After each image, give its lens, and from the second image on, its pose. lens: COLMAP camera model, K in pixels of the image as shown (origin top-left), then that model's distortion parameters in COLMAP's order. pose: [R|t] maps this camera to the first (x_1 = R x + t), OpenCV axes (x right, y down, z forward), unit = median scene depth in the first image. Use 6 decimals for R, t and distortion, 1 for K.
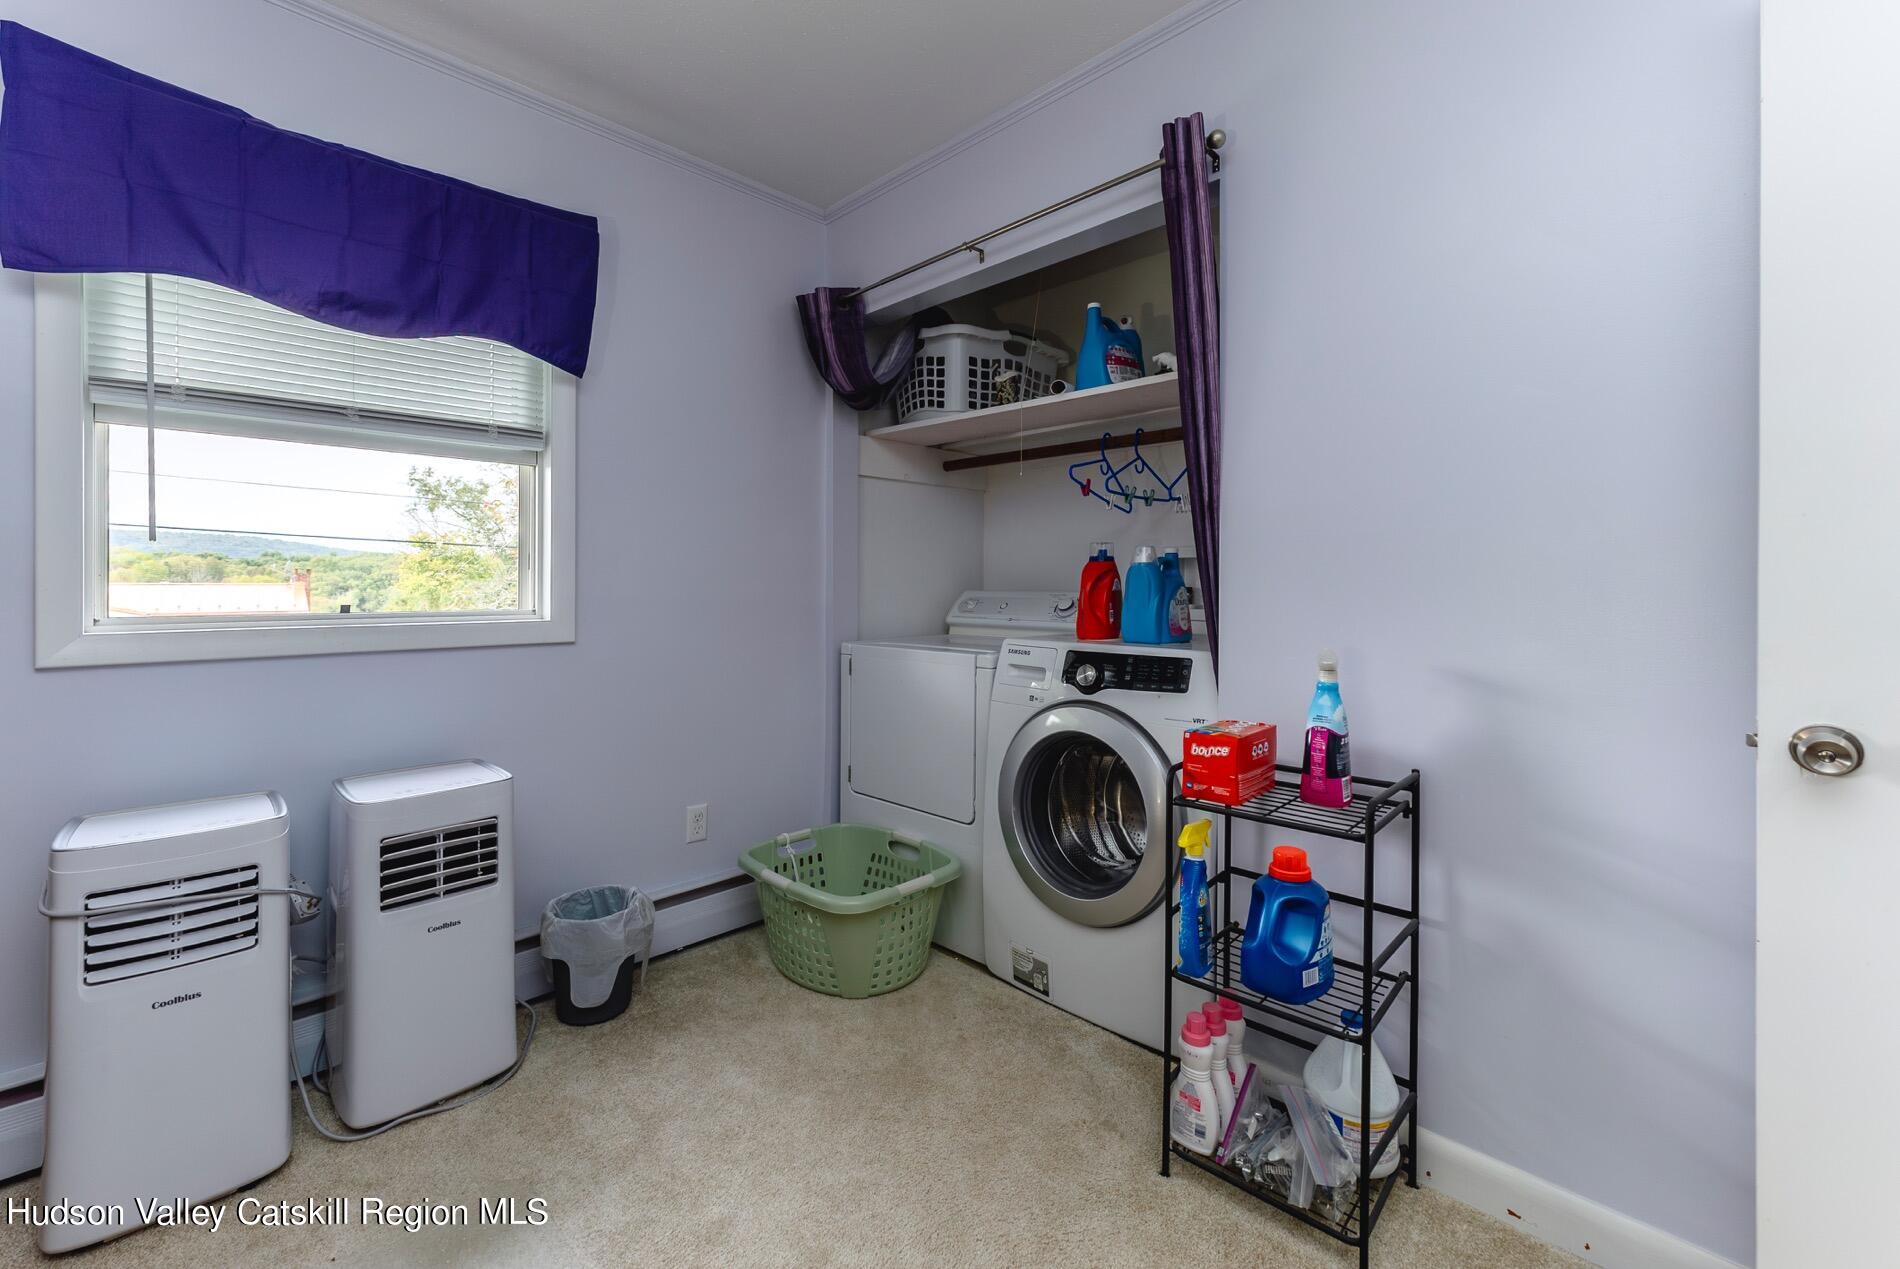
lens RADIAL K [[802.1, 0, 949.9], [0, 802.1, 584.2], [0, 0, 1]] dist [0.000123, -0.000008]
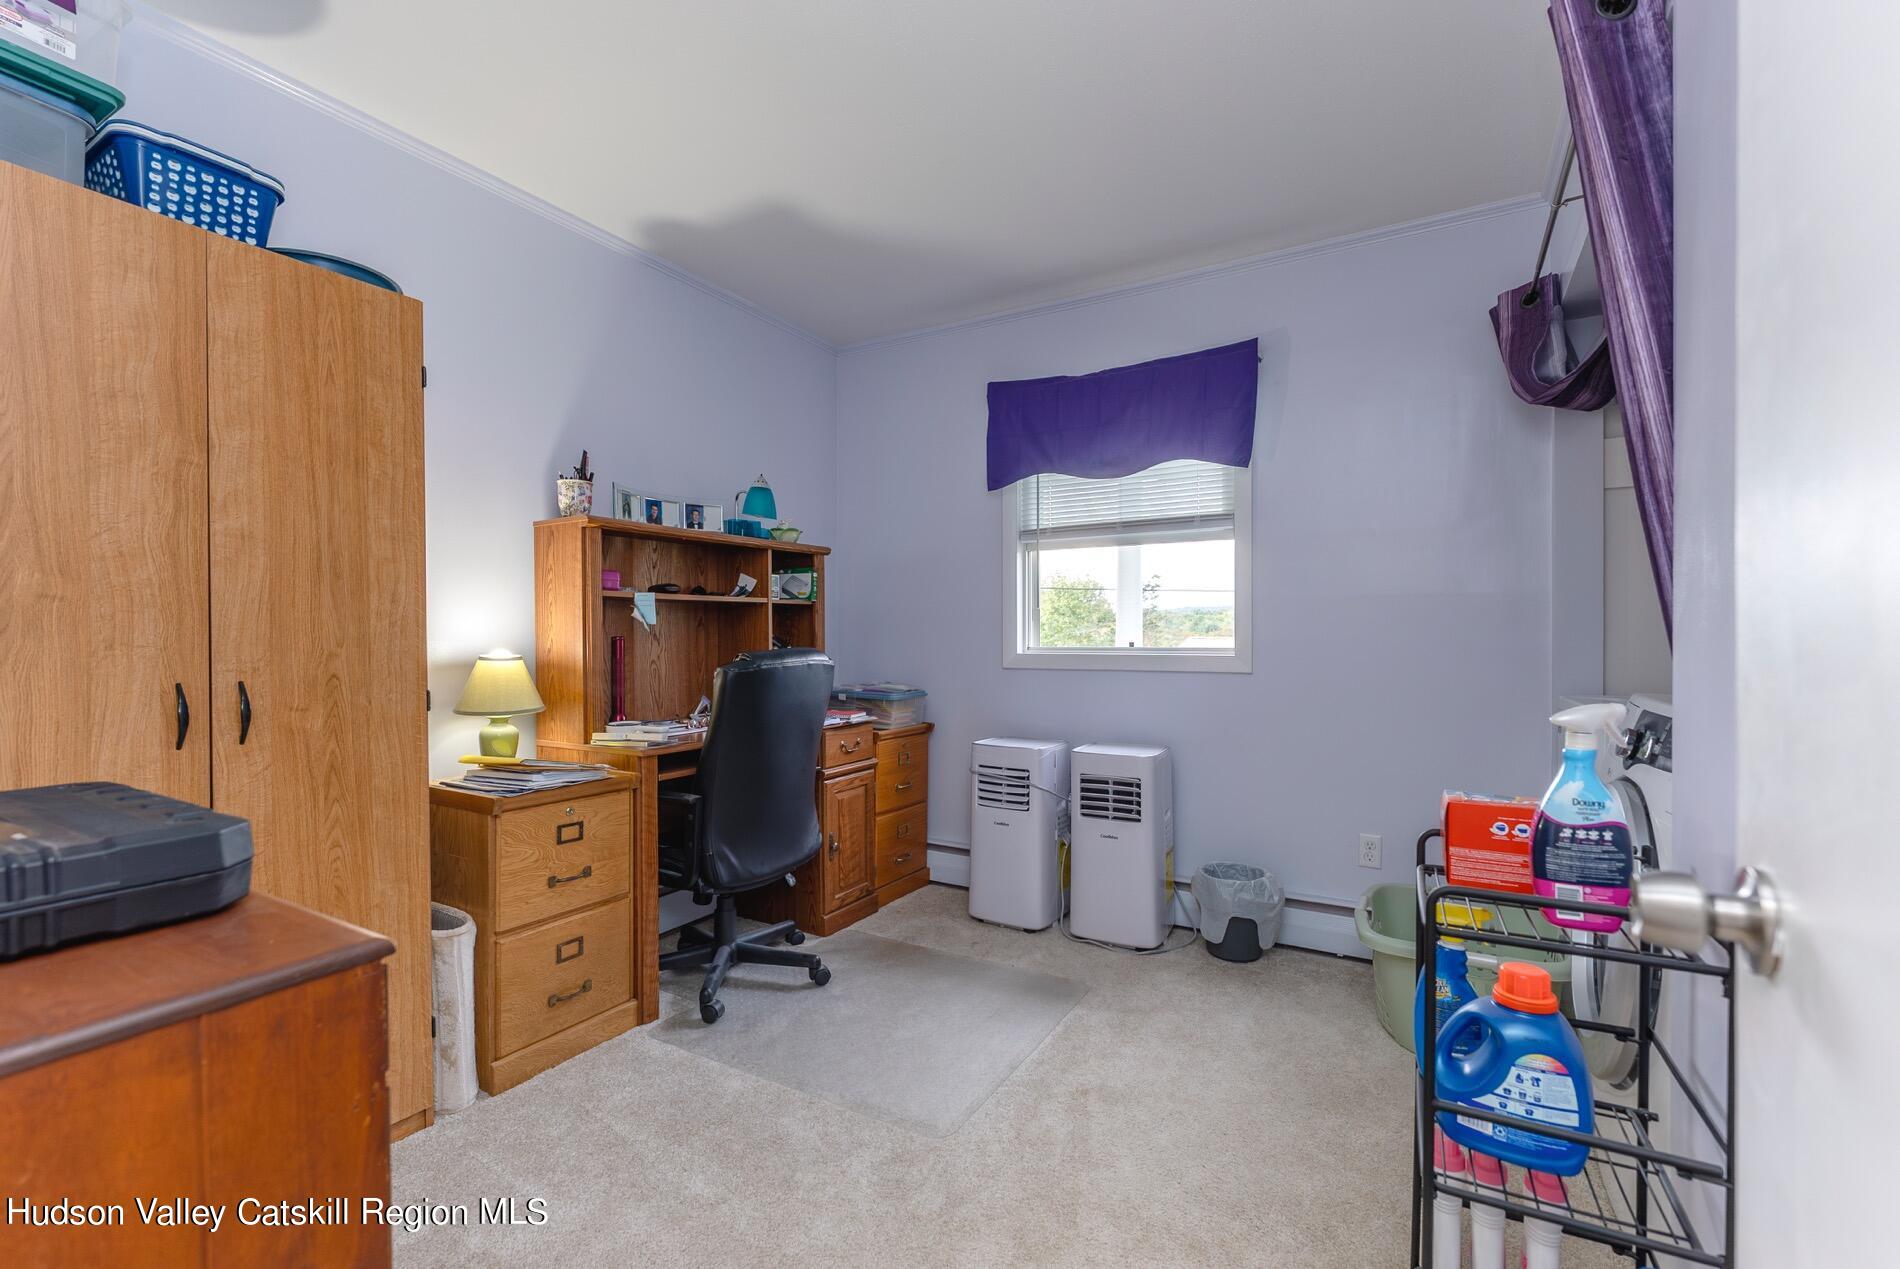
lens RADIAL K [[808.4, 0, 926.6], [0, 808.4, 643.4], [0, 0, 1]] dist [0.001186, 0.000296]
pose [[0.231289, 0.001227, -0.972884, 0.875725], [-0.003242, 0.999995, 0.000491, 0.032966], [0.972880, 0.003041, 0.231292, 0.254820]]
